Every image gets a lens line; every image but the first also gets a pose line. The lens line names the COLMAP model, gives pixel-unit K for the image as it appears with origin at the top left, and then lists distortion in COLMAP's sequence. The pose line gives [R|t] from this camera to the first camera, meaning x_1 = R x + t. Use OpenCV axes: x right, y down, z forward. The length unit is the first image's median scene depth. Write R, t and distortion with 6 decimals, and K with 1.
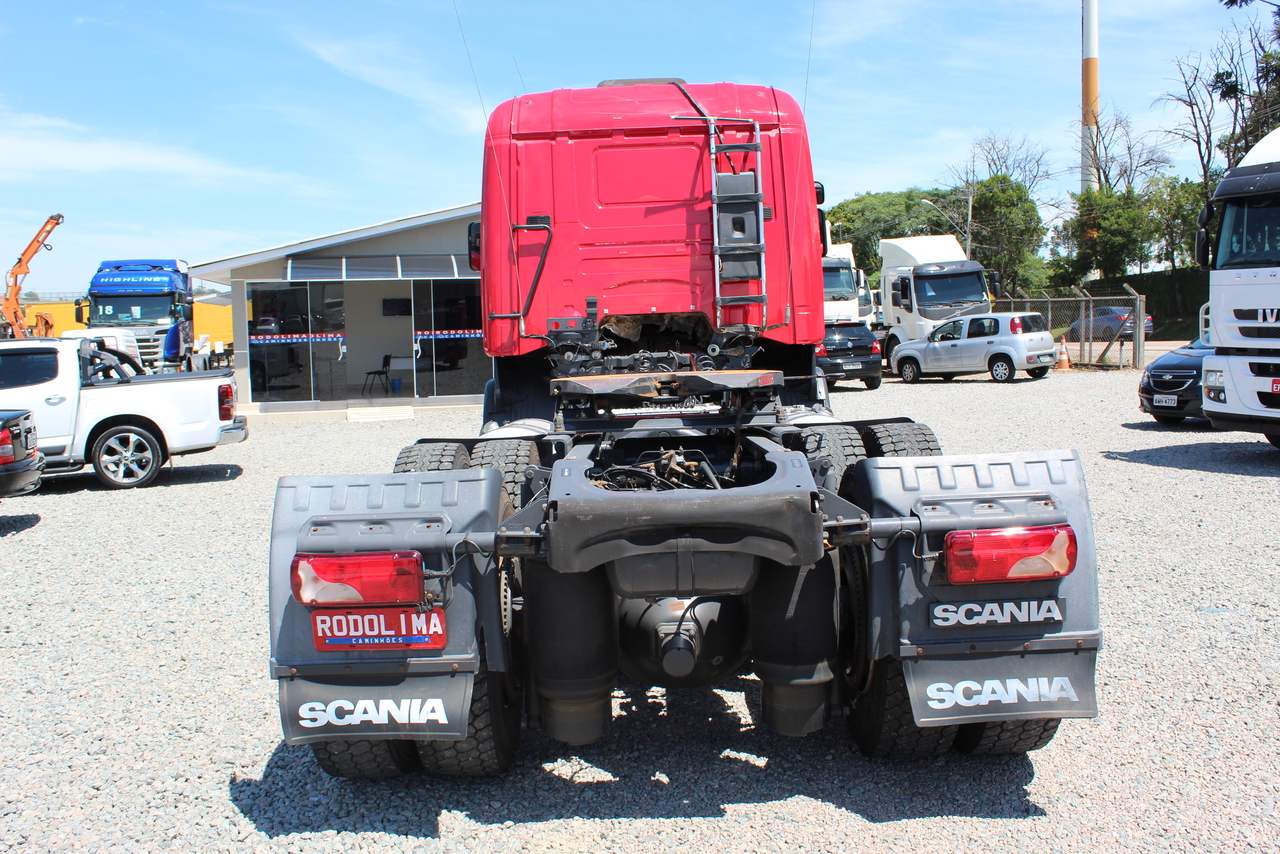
lens RADIAL K [[1159.6, 0, 645.9], [0, 1159.6, 431.8], [0, 0, 1]] dist [-0.155081, 0.148567]
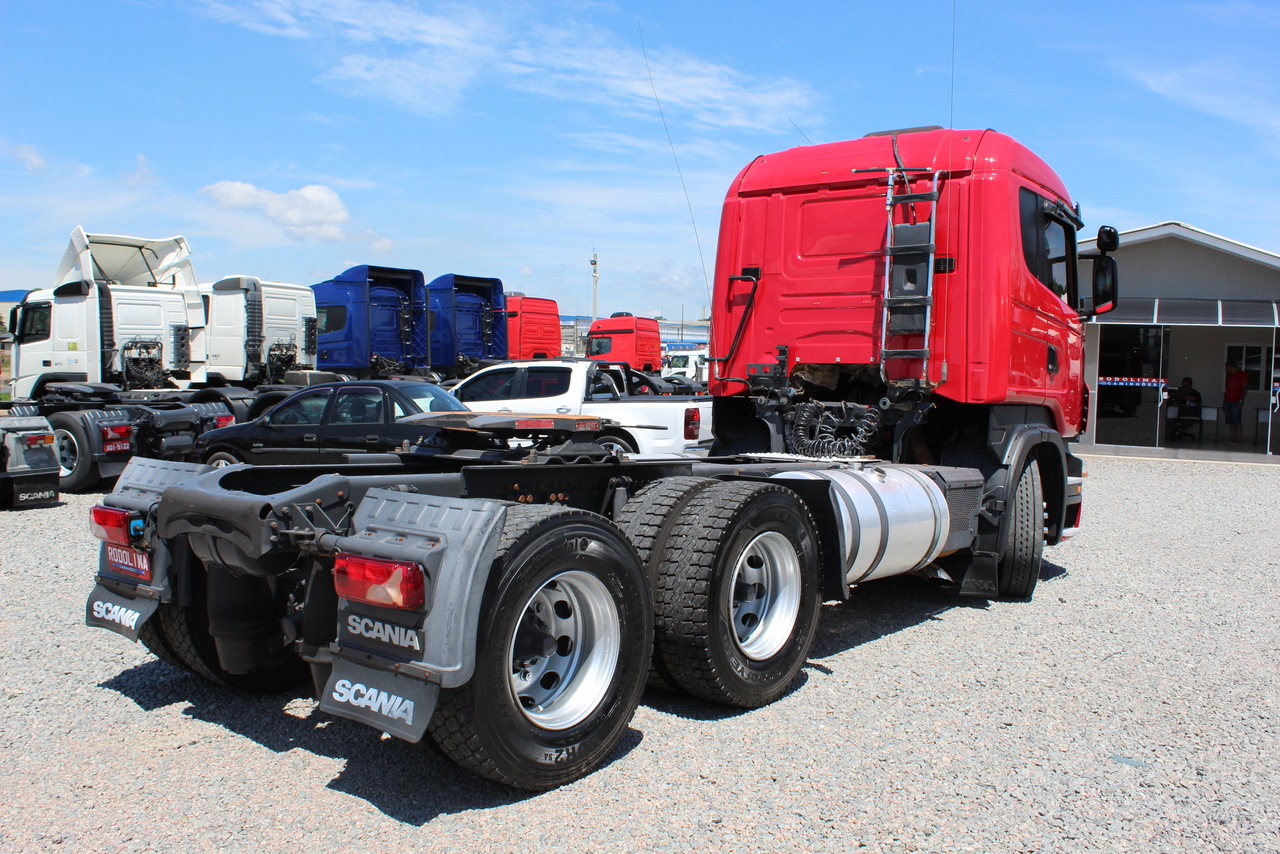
lens RADIAL K [[1159.6, 0, 645.9], [0, 1159.6, 431.8], [0, 0, 1]] dist [-0.155081, 0.148567]
pose [[0.774693, 0.081079, -0.627118, 0.528780], [-0.099935, 0.994980, 0.005187, -0.031751], [0.624391, 0.058653, 0.778907, 0.112151]]
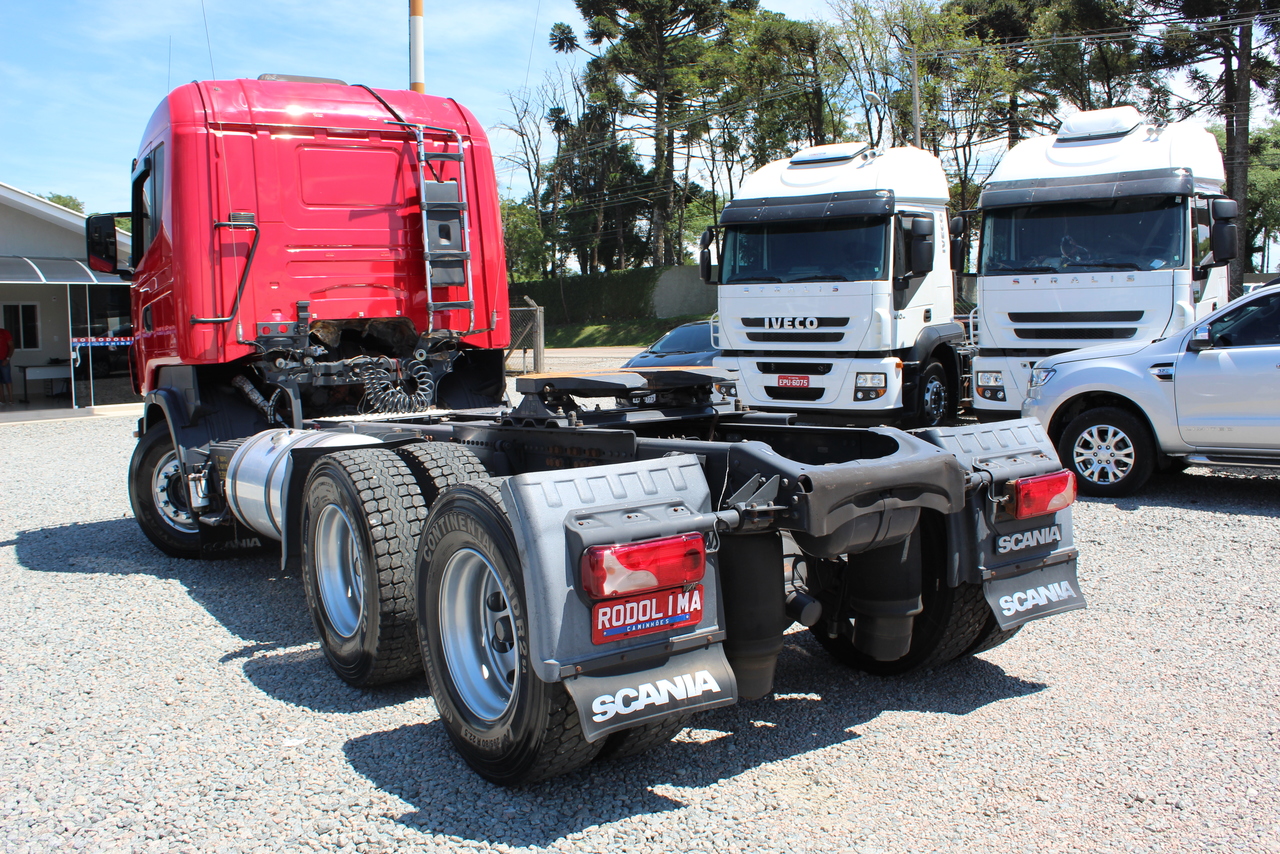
lens RADIAL K [[1159.6, 0, 645.9], [0, 1159.6, 431.8], [0, 0, 1]] dist [-0.155081, 0.148567]
pose [[0.827409, -0.043417, 0.559919, -0.351945], [0.049664, 0.998758, 0.004054, 0.002139], [-0.559399, 0.024454, 0.828538, 0.060301]]
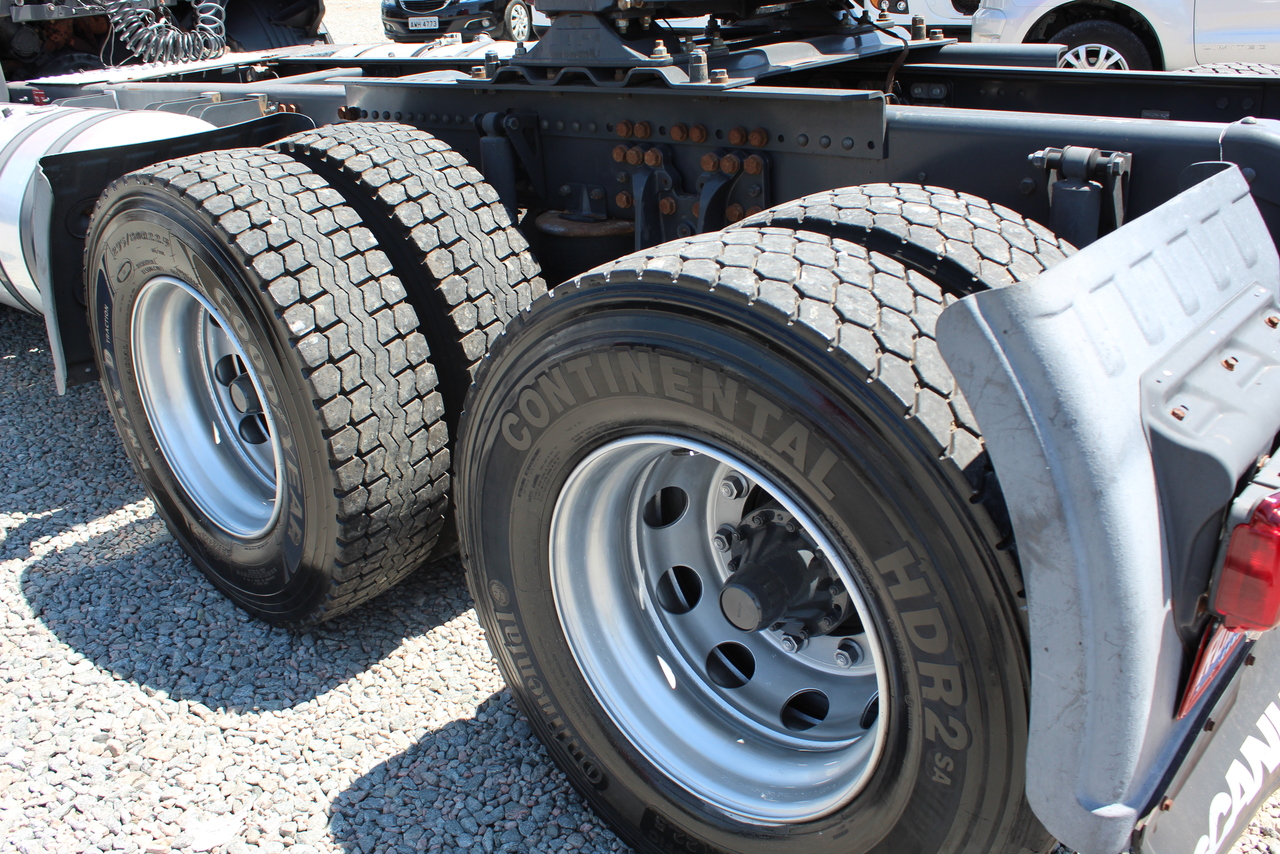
lens RADIAL K [[1159.6, 0, 645.9], [0, 1159.6, 431.8], [0, 0, 1]] dist [-0.155081, 0.148567]
pose [[0.663384, -0.300019, 0.685500, -0.271584], [0.081259, 0.939568, 0.332578, -0.014403], [-0.743854, -0.164924, 0.647674, 0.402438]]
